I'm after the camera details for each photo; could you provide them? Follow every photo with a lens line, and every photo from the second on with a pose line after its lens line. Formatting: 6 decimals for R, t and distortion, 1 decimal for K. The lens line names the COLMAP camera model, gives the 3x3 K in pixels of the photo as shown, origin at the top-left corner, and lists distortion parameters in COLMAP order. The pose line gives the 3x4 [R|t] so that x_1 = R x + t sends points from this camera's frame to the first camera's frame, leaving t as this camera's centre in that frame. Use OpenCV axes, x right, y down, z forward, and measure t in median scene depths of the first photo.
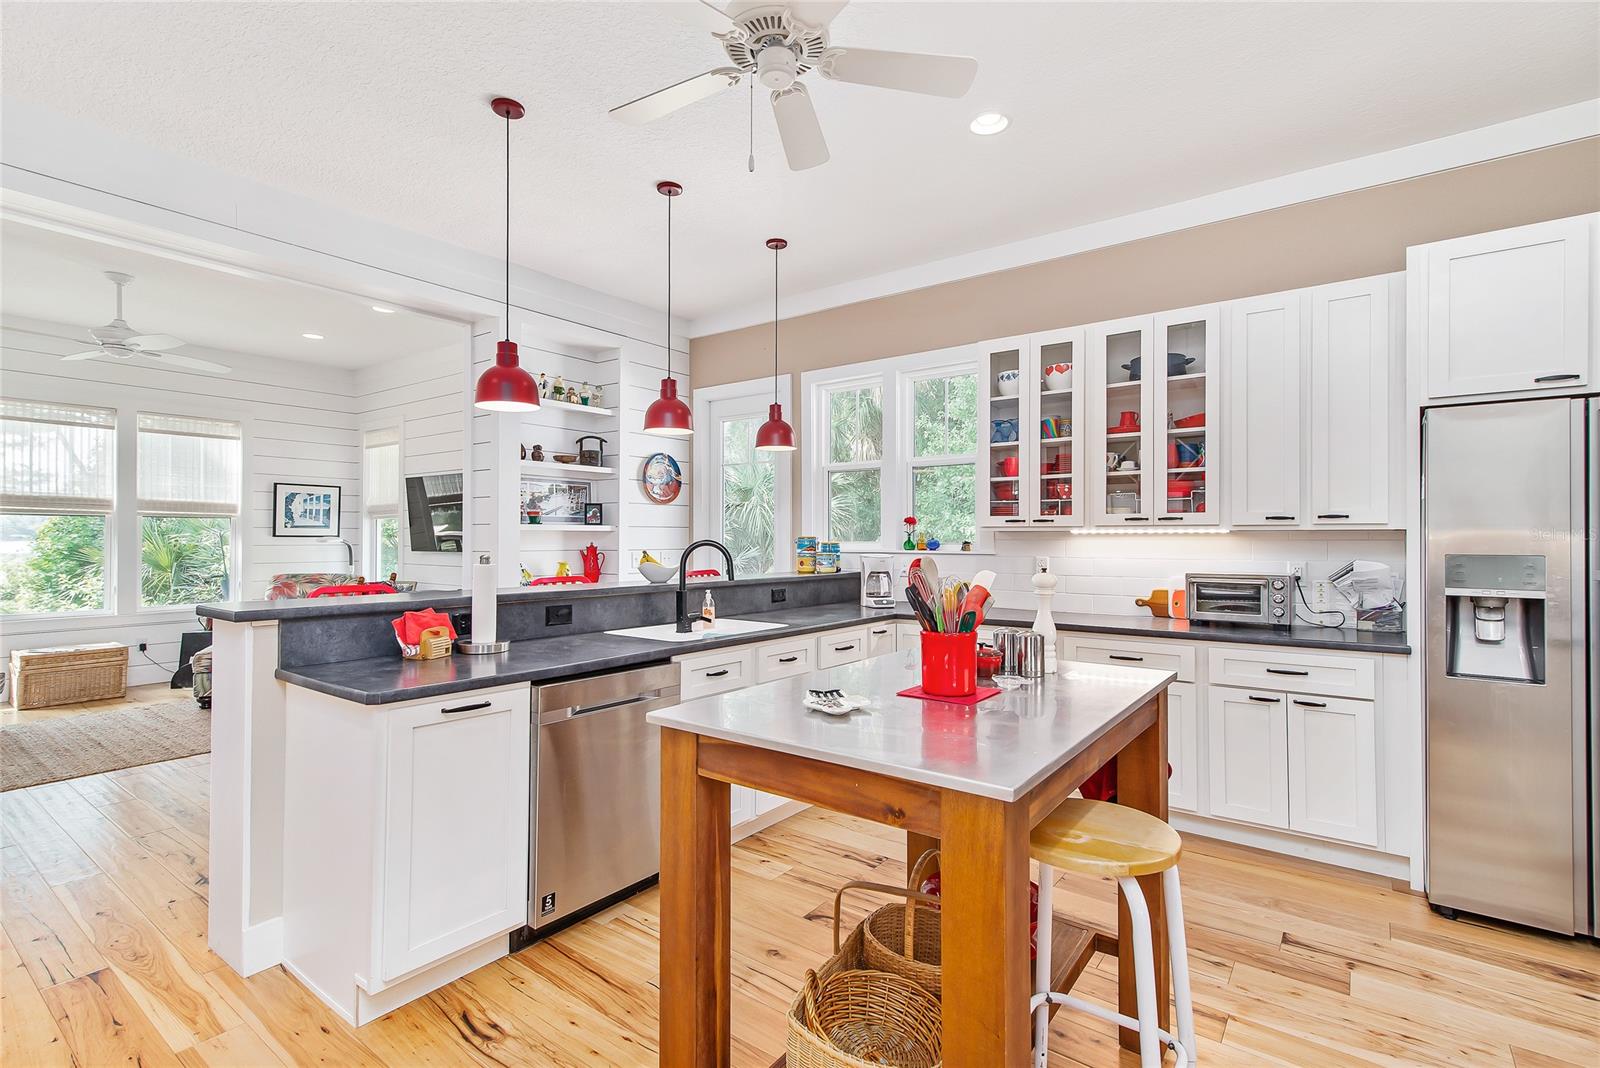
lens RADIAL K [[754.4, 0, 800.0], [0, 754.4, 534.0], [0, 0, 1]] dist [0.015386, -0.000527]
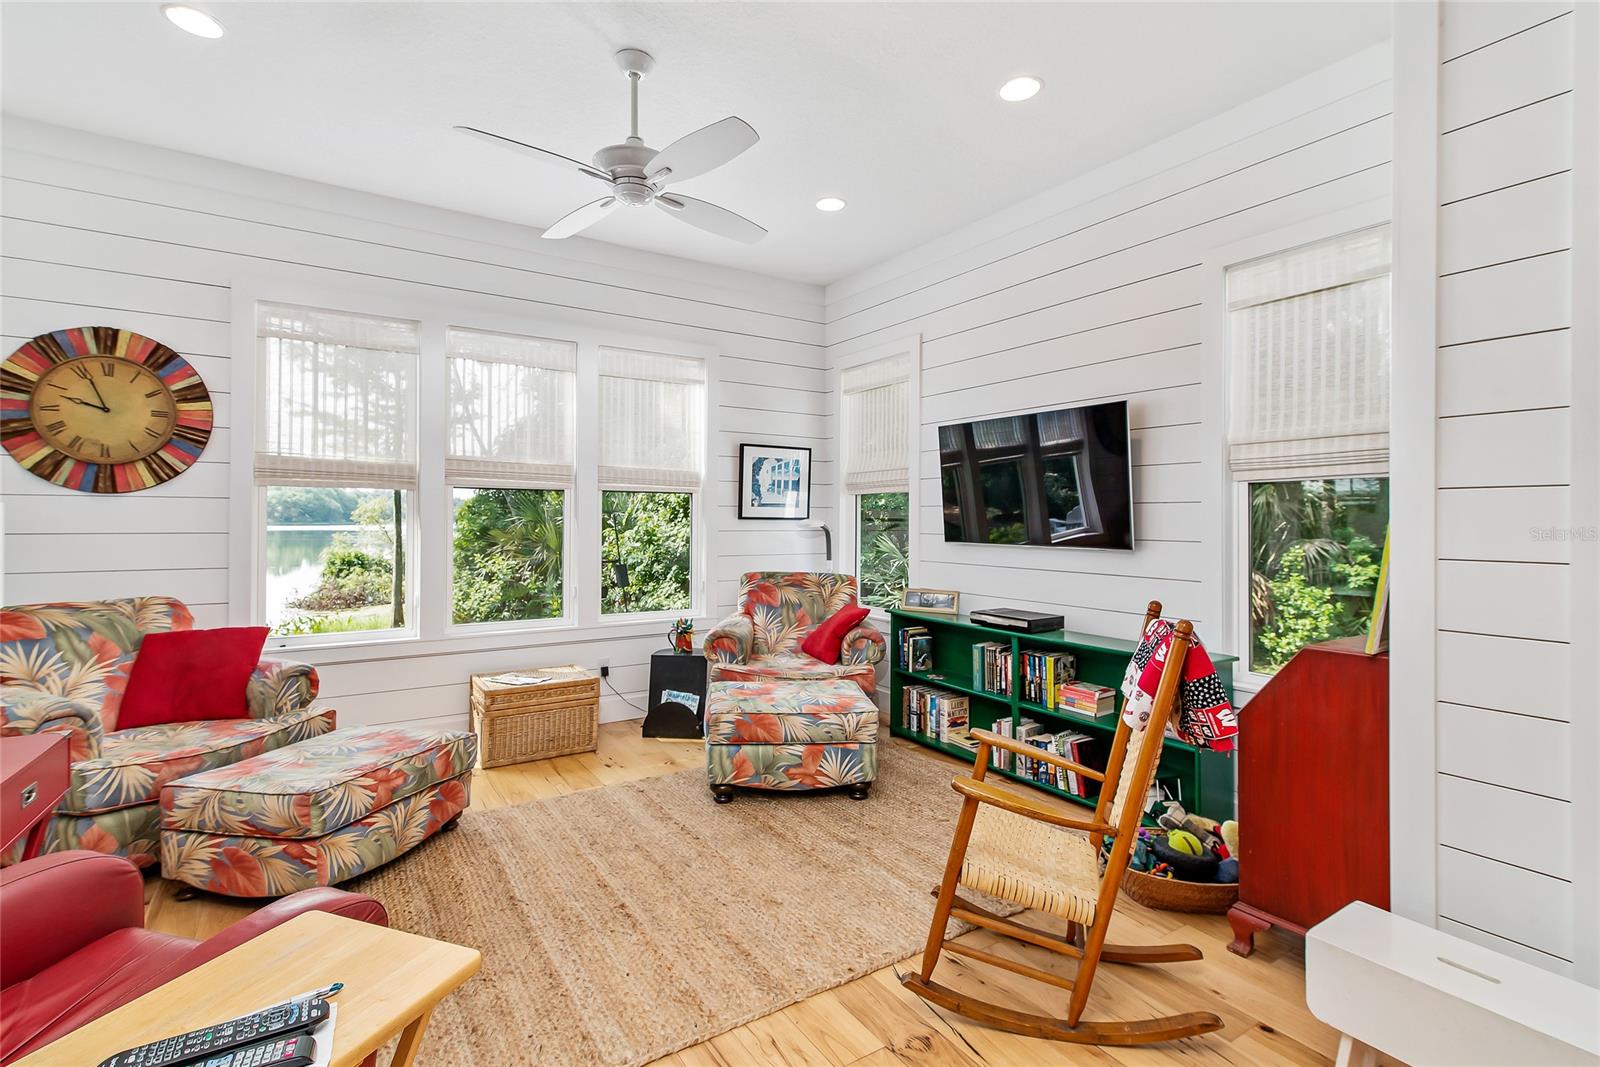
lens RADIAL K [[760.3, 0, 804.0], [0, 760.3, 519.3], [0, 0, 1]] dist [0.003085, 0.000315]
pose [[0.941260, 0.002391, -0.337674, -0.743822], [-0.001425, 0.999994, 0.003109, 0.003085], [0.337680, -0.002446, 0.941258, 0.651878]]
